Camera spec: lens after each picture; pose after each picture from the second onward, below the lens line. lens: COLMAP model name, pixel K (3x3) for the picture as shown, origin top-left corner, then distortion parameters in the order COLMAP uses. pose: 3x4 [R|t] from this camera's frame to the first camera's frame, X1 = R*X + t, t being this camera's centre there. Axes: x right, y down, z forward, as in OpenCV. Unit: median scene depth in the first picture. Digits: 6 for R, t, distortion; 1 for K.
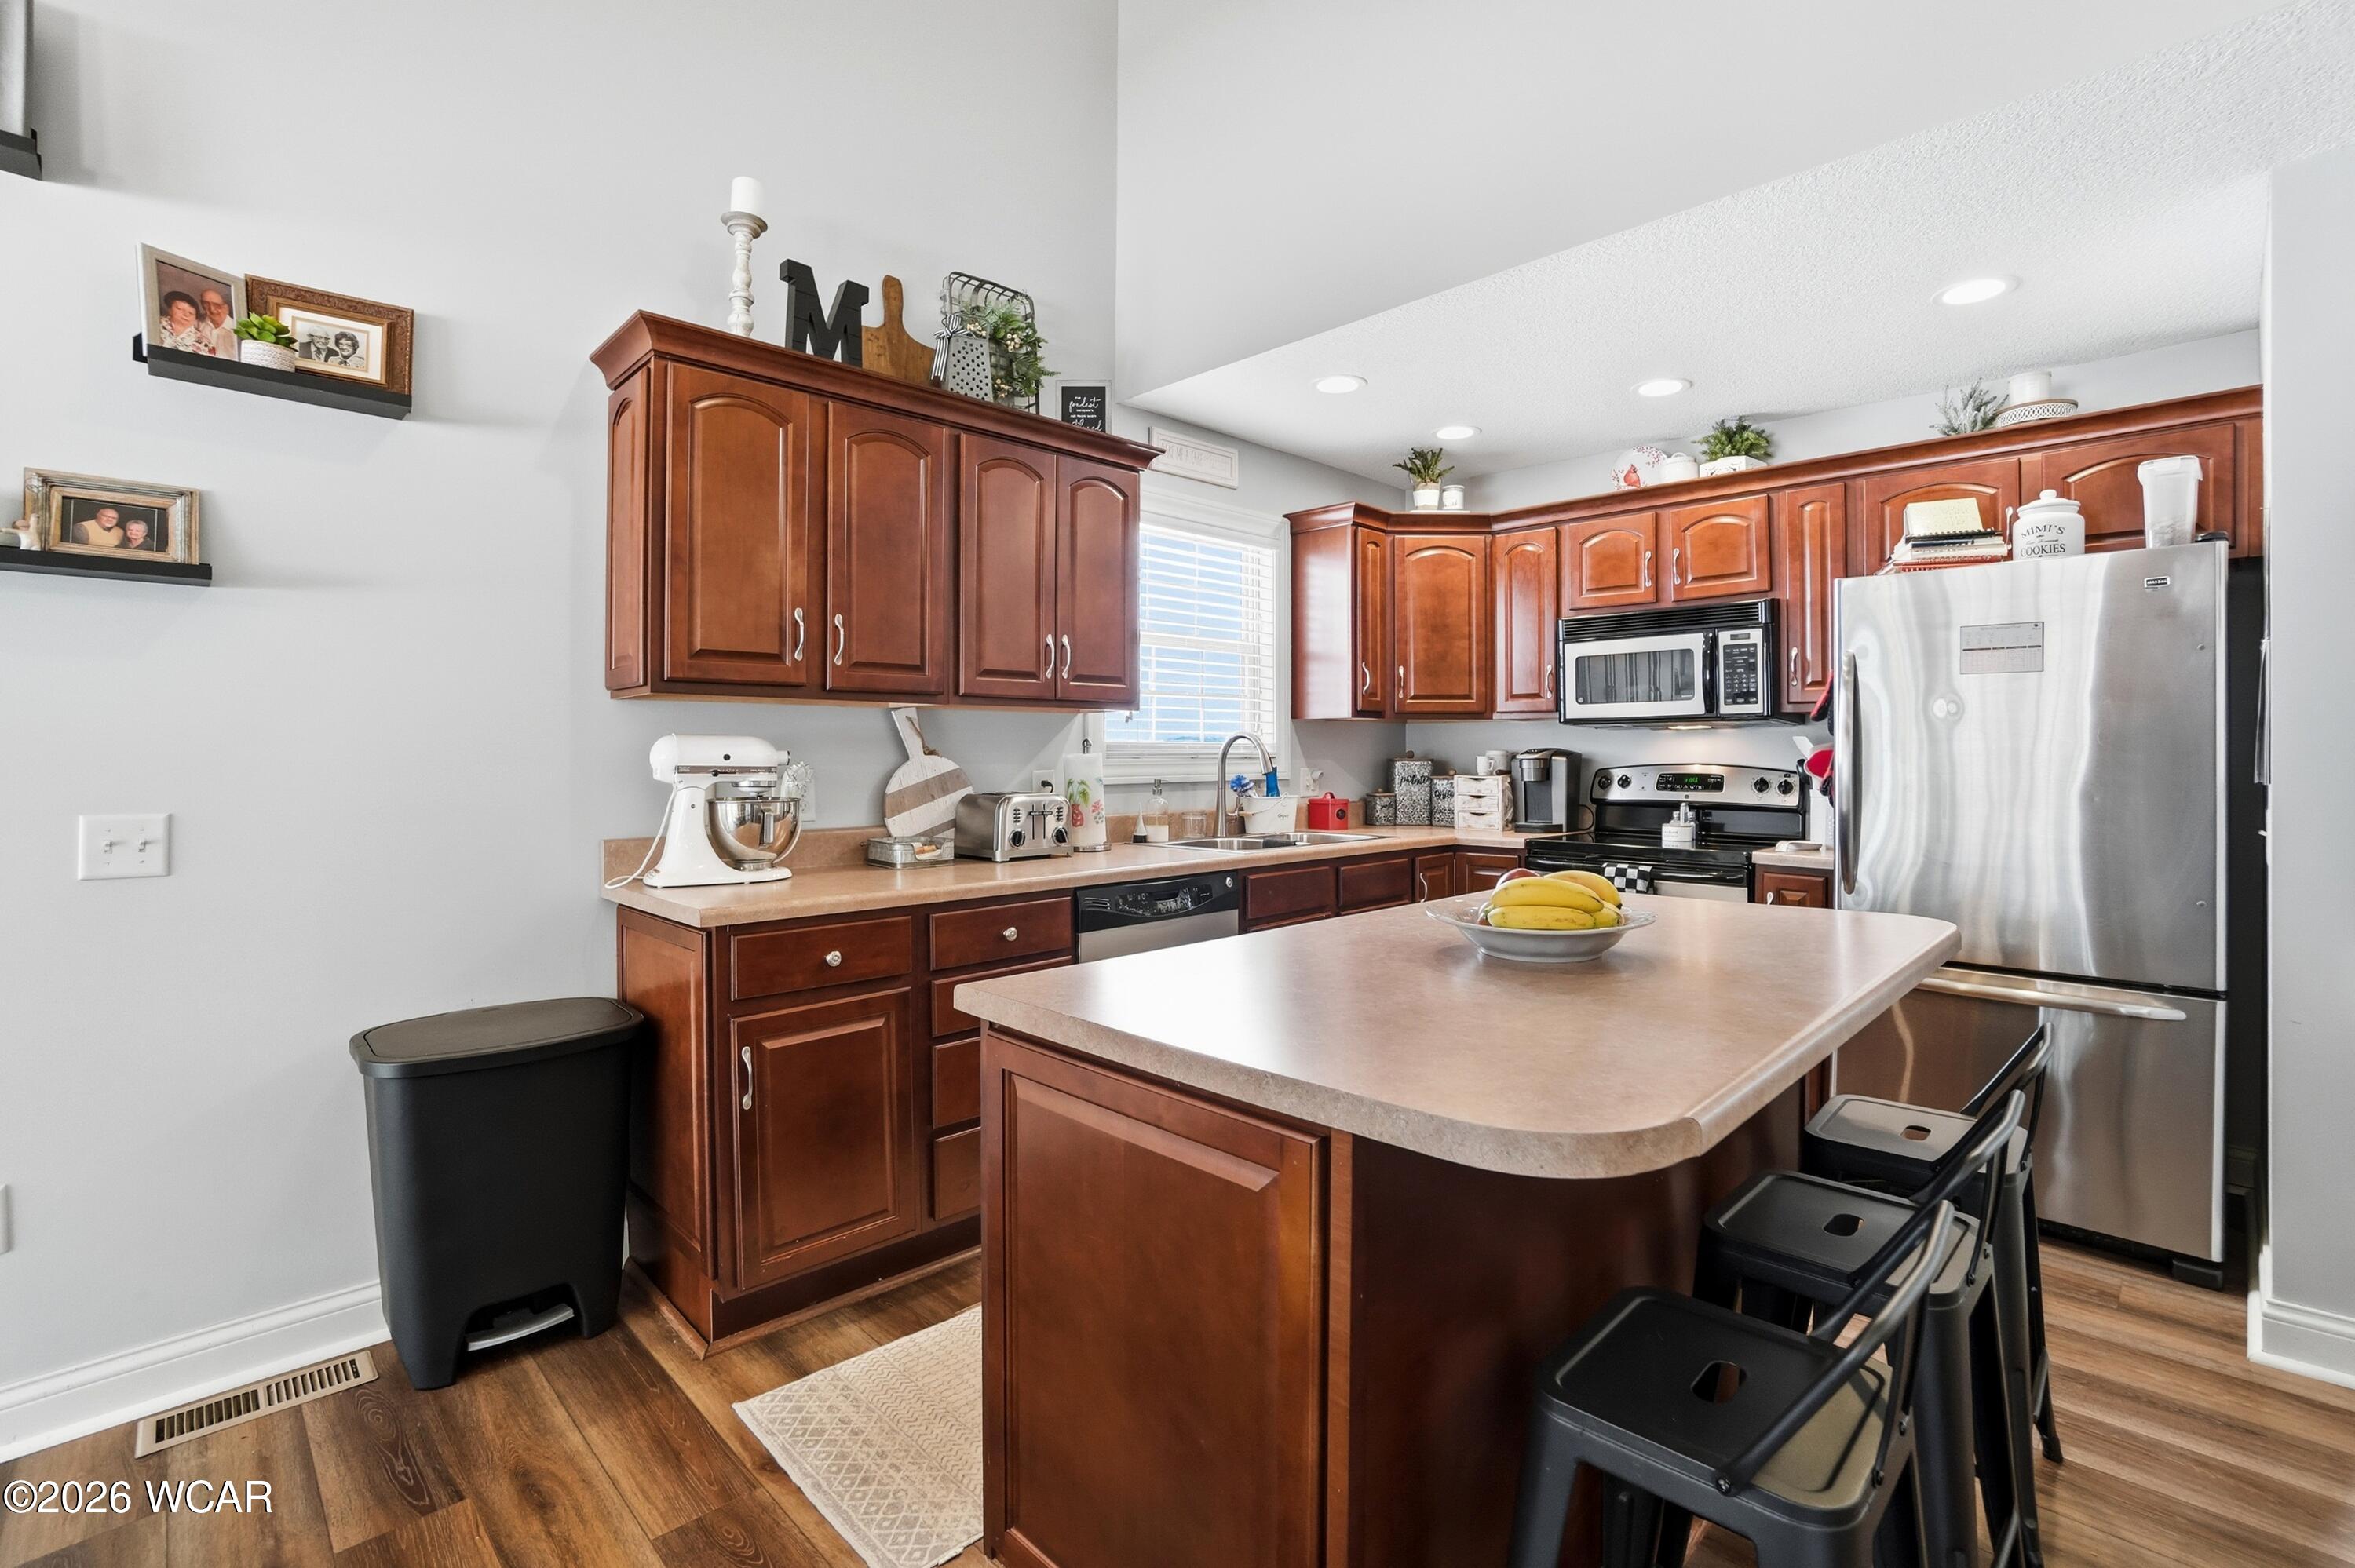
lens RADIAL K [[1059.9, 0, 1178.6], [0, 1059.9, 755.3], [0, 0, 1]] dist [-0.059550, 0.018314]
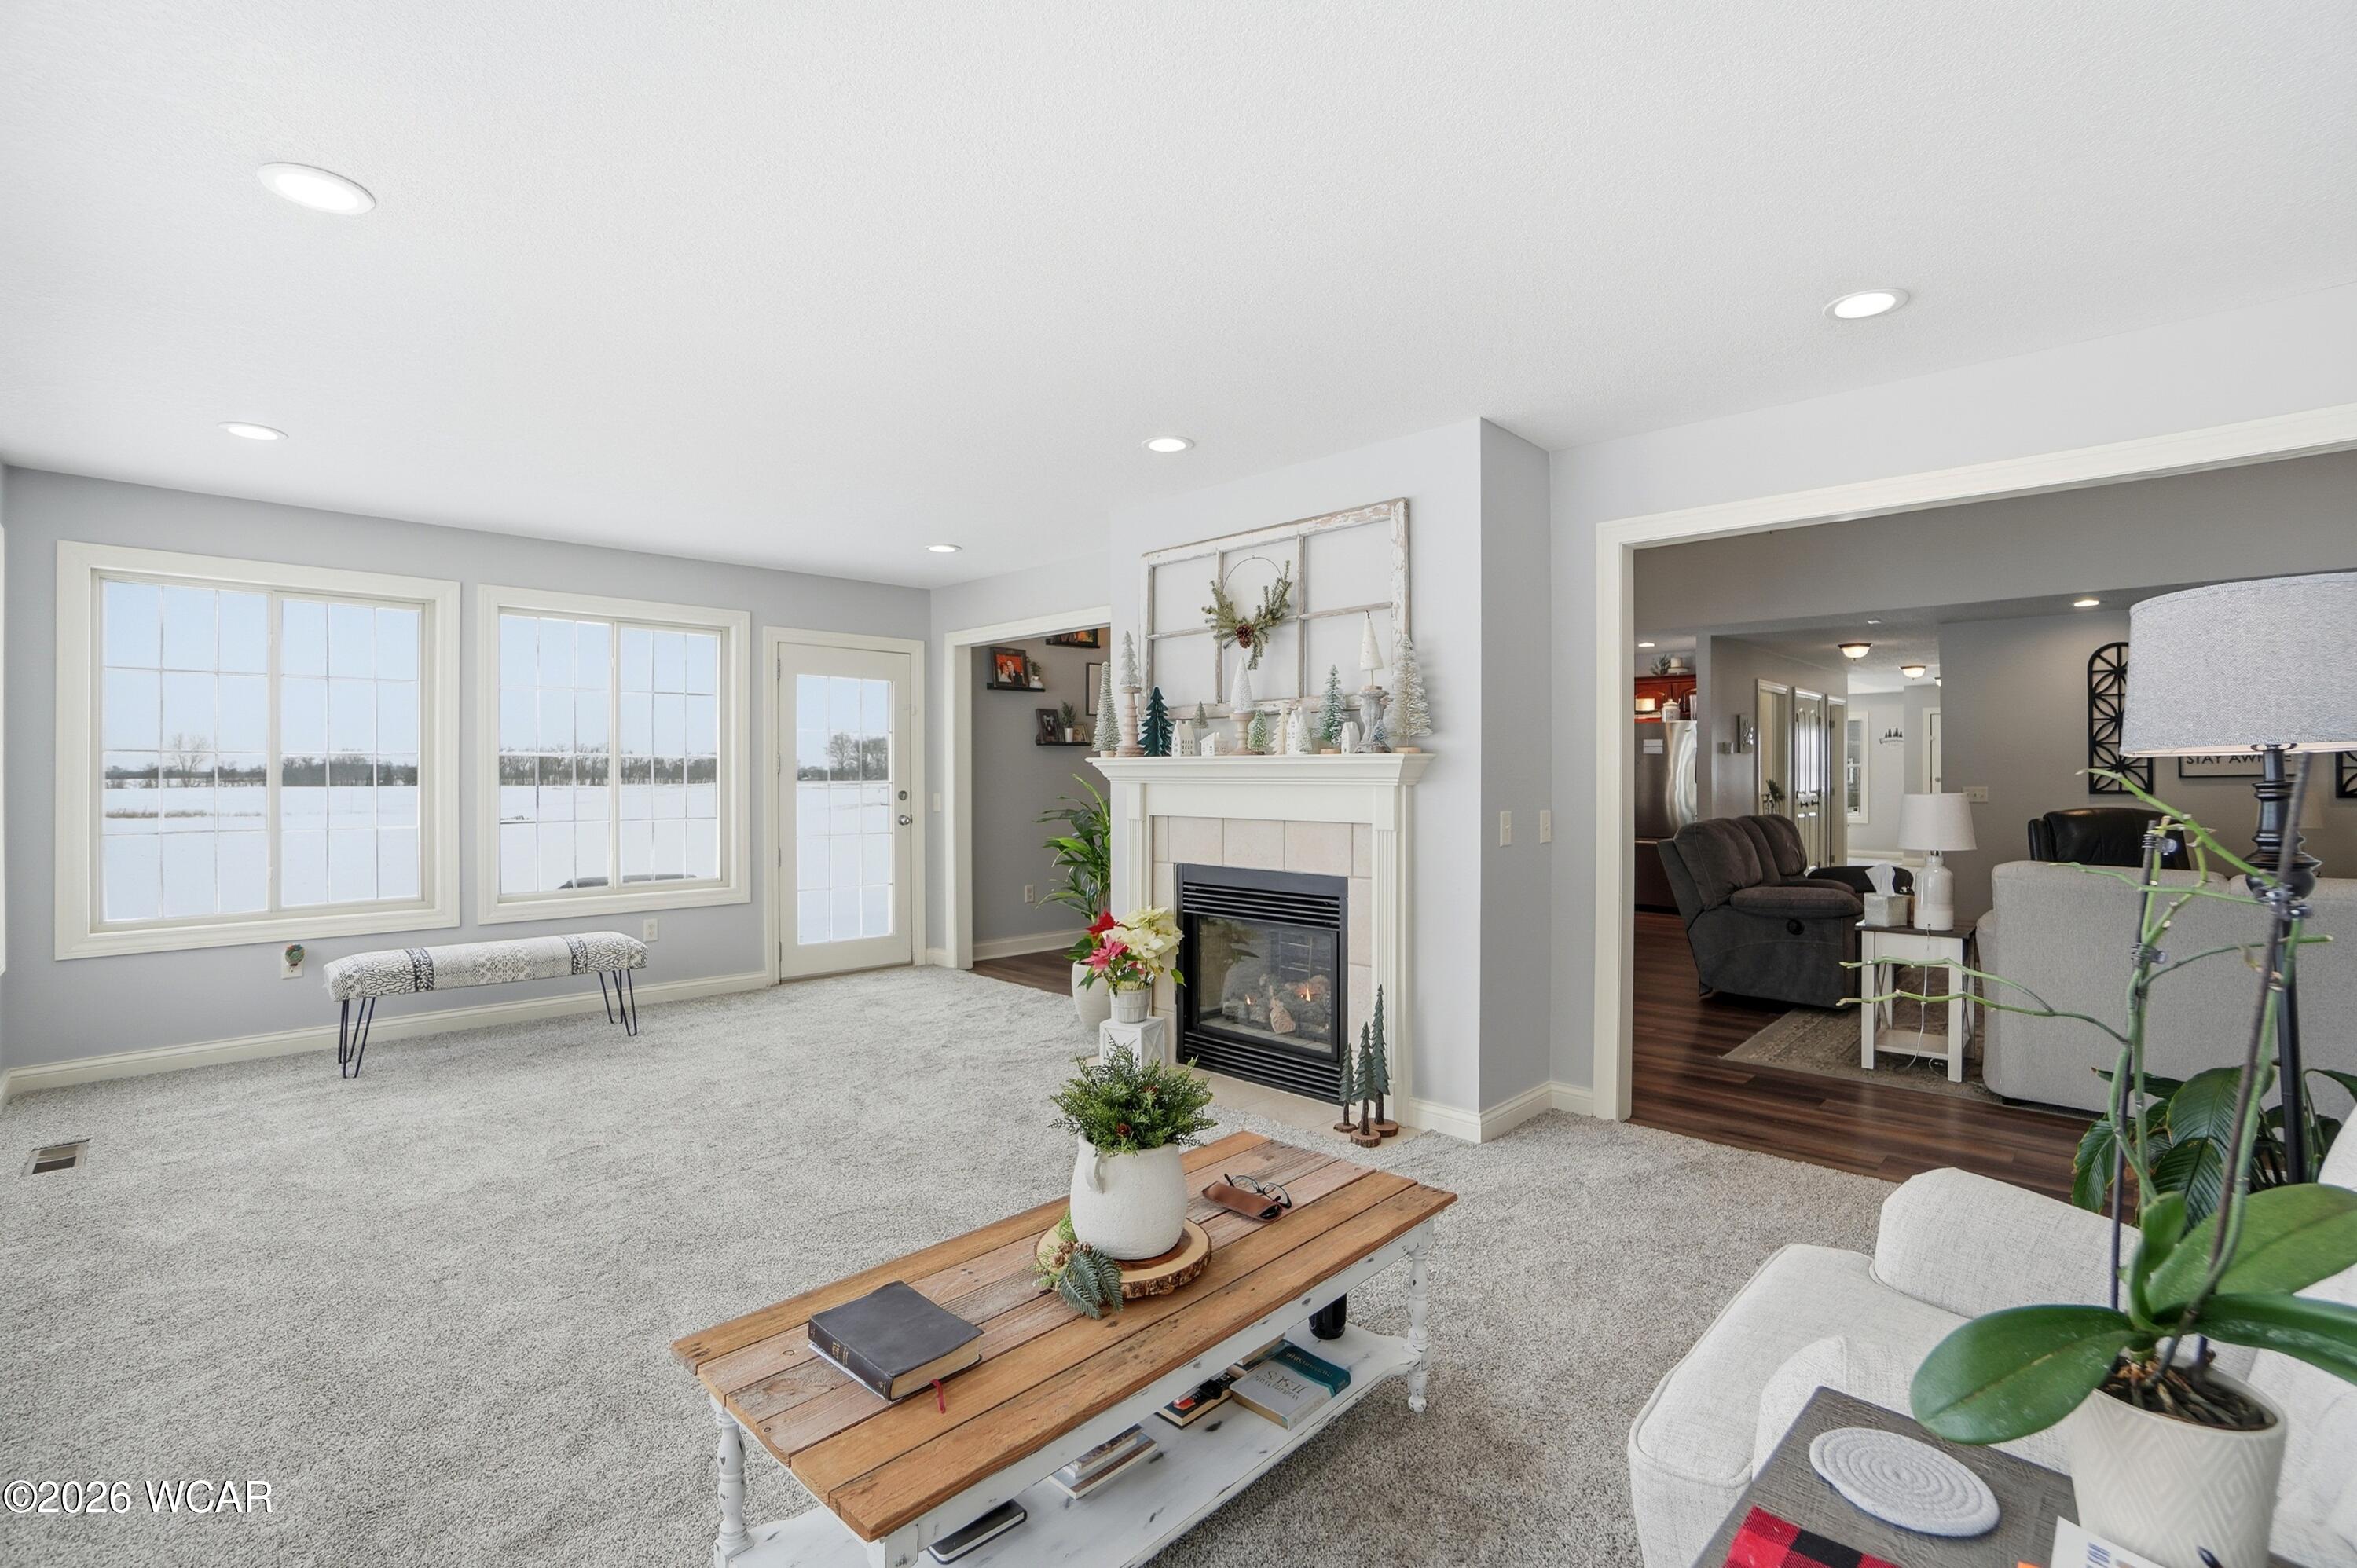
lens RADIAL K [[1060.9, 0, 1180.0], [0, 1060.9, 772.9], [0, 0, 1]] dist [-0.059550, 0.018314]
pose [[0.999950, -0.000605, 0.010005, -0.701797], [0.000675, 0.999976, -0.006945, 0.008960], [-0.010001, 0.006951, 0.999926, -2.106286]]
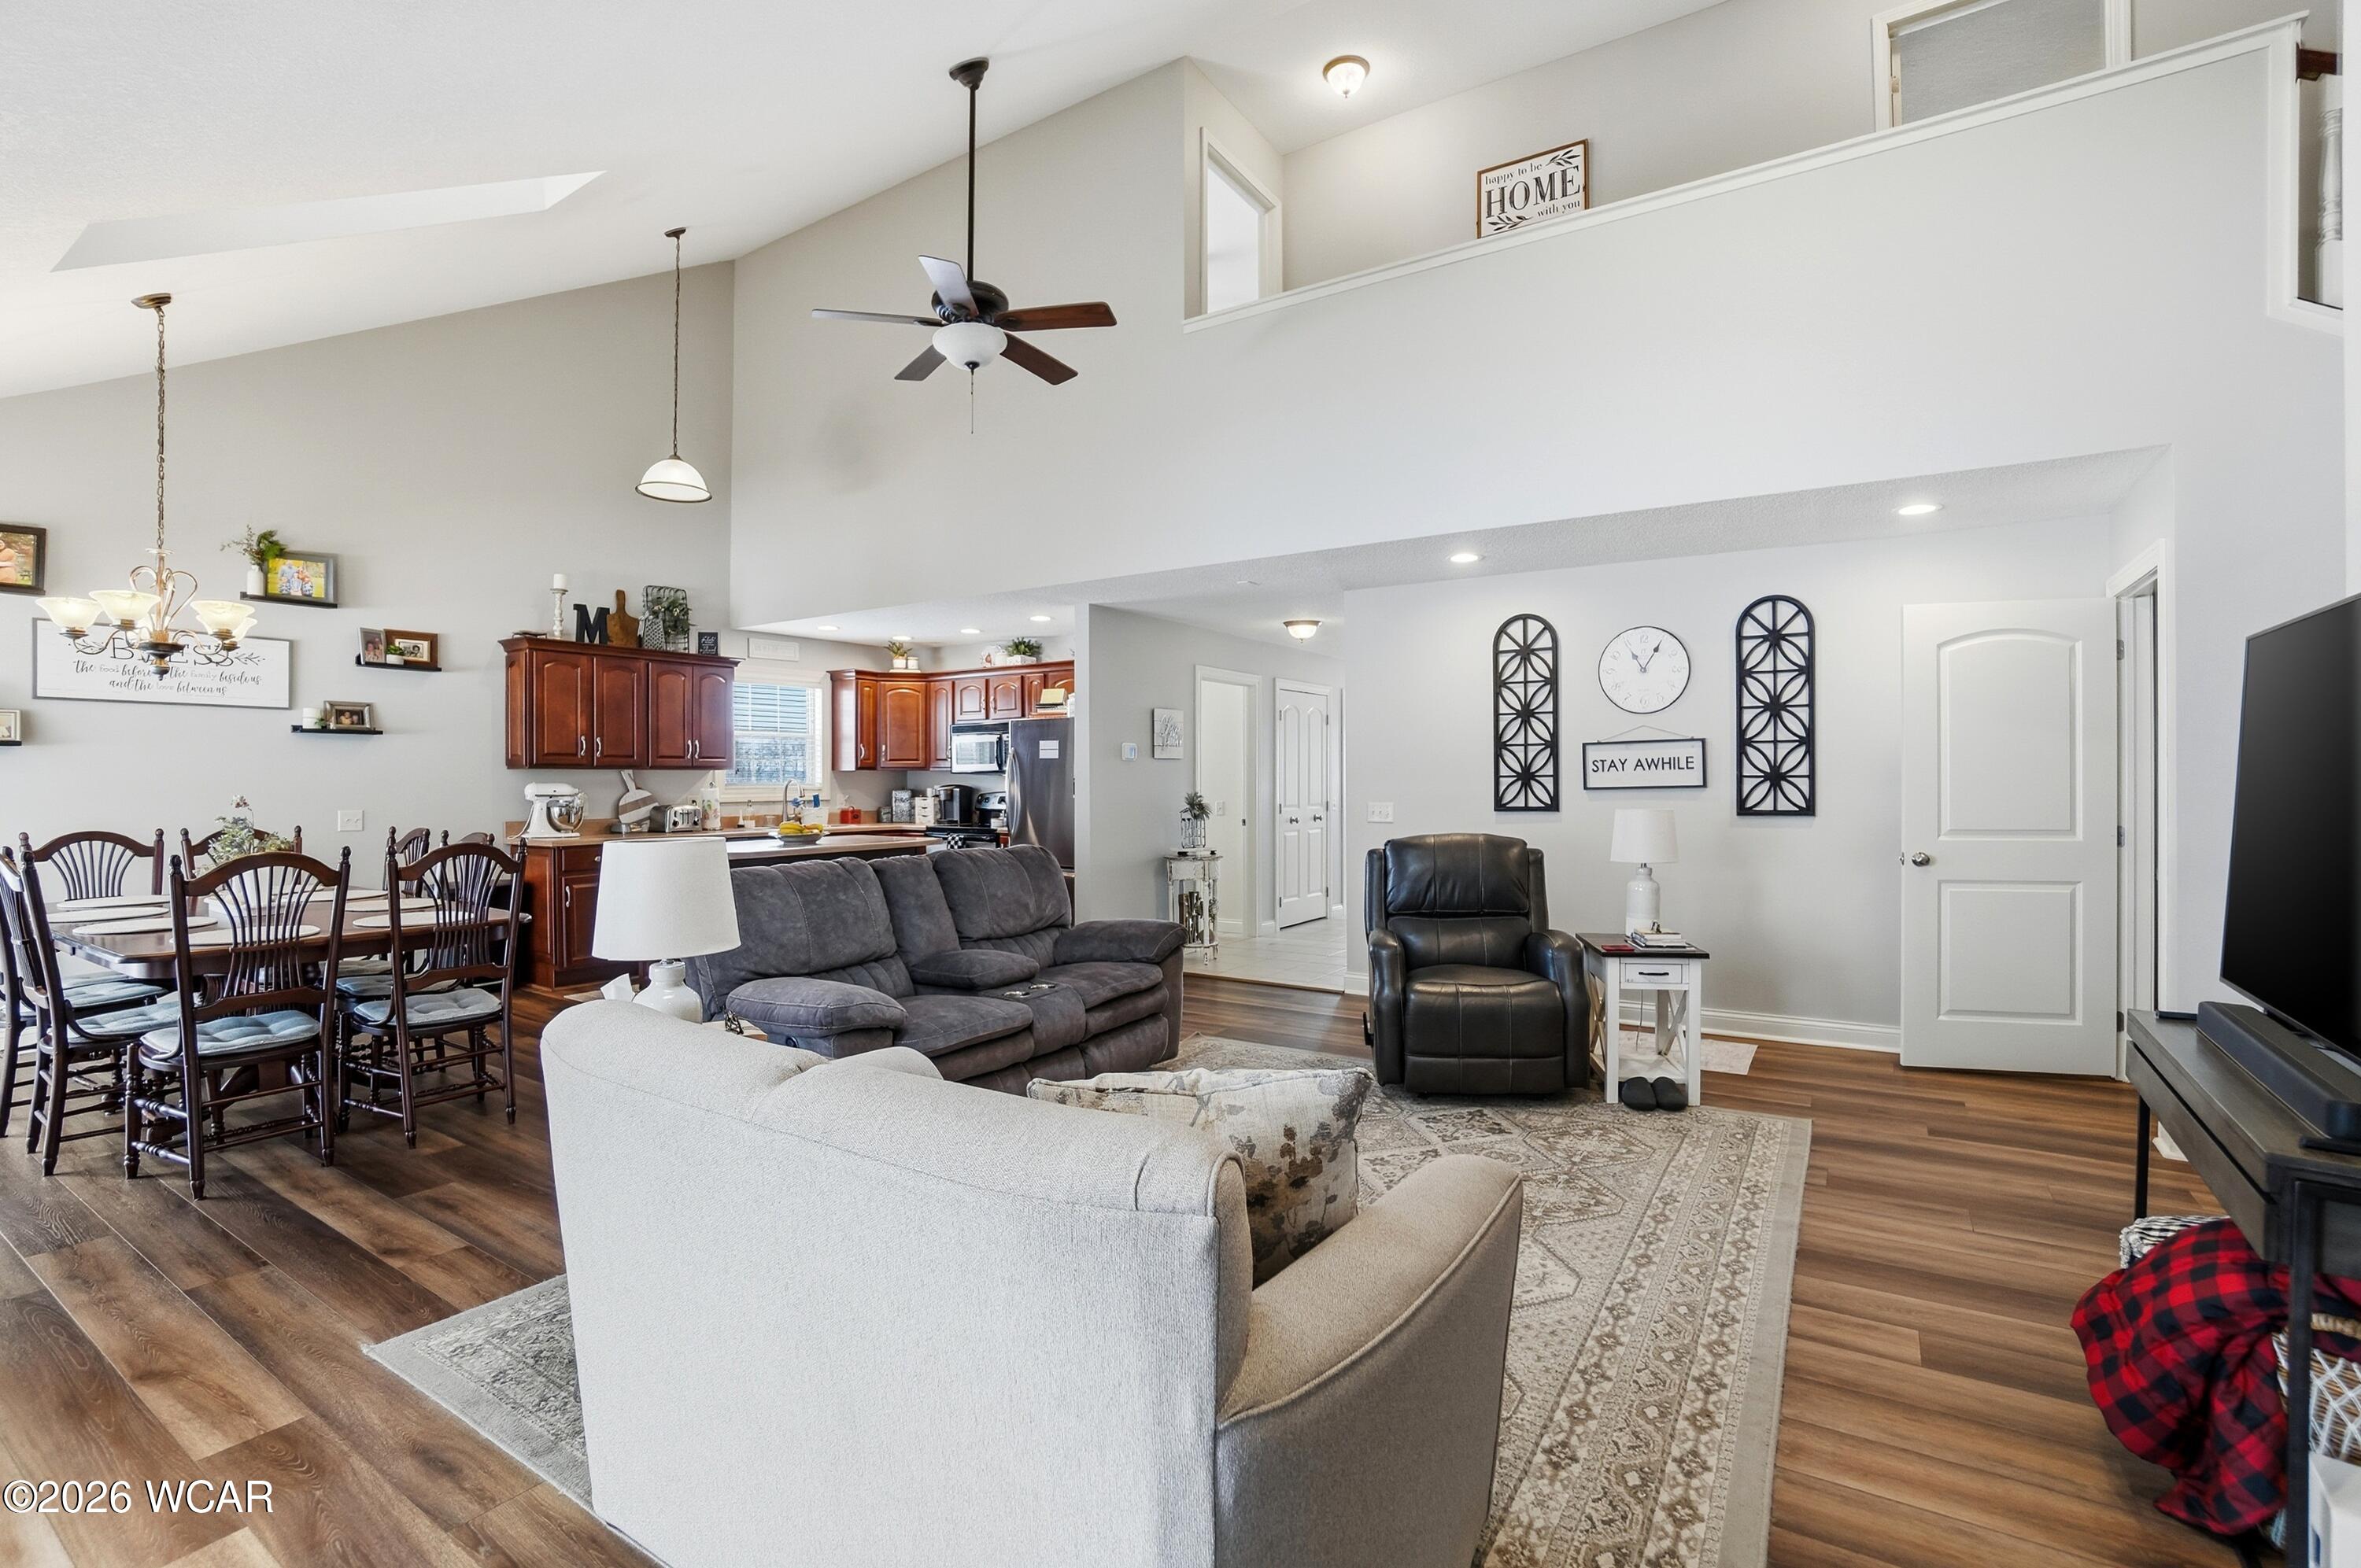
lens RADIAL K [[1062.6, 0, 1179.5], [0, 1062.6, 779.8], [0, 0, 1]] dist [-0.059550, 0.018314]
pose [[0.979914, -0.002806, 0.199402, 0.472337], [0.003707, 0.999985, -0.004142, -0.007583], [-0.199387, 0.004798, 0.979909, -1.506090]]
